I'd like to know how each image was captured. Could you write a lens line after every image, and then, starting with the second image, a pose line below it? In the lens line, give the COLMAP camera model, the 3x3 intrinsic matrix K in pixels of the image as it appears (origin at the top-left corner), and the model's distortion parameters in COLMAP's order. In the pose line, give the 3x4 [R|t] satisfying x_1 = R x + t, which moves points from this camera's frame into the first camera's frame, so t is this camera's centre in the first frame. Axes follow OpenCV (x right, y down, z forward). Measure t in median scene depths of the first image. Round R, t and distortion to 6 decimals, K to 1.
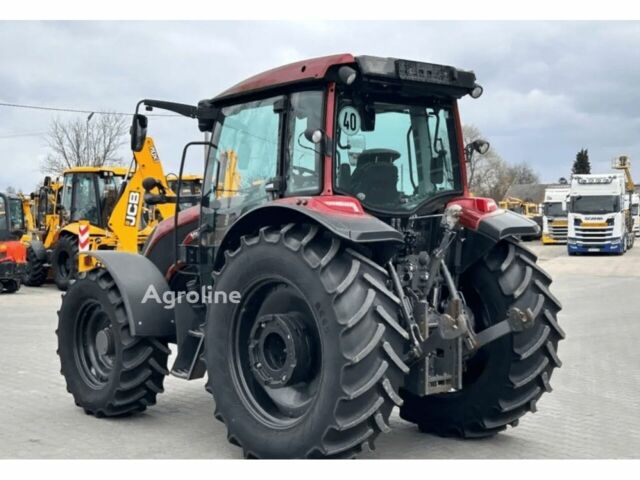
lens RADIAL K [[759.7, 0, 321.3], [0, 759.7, 242.5], [0, 0, 1]] dist [-0.002837, 0.000000]
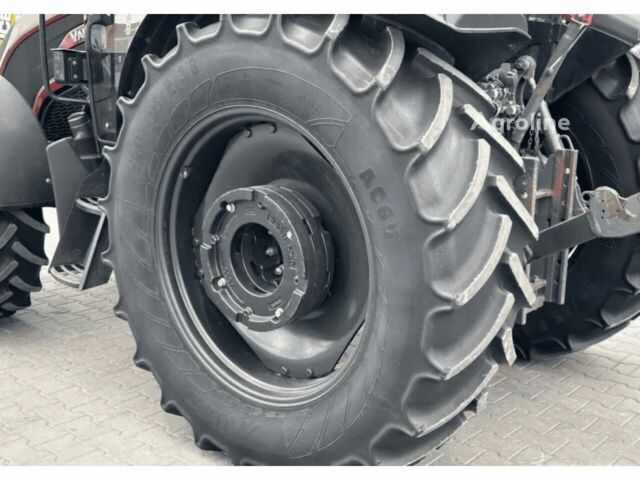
lens RADIAL K [[759.7, 0, 317.2], [0, 759.7, 243.0], [0, 0, 1]] dist [-0.002837, 0.000000]
pose [[0.990914, -0.020004, 0.133002, -0.085395], [-0.010687, 0.974040, 0.226121, 0.017342], [-0.134073, -0.225488, 0.964976, 0.494959]]
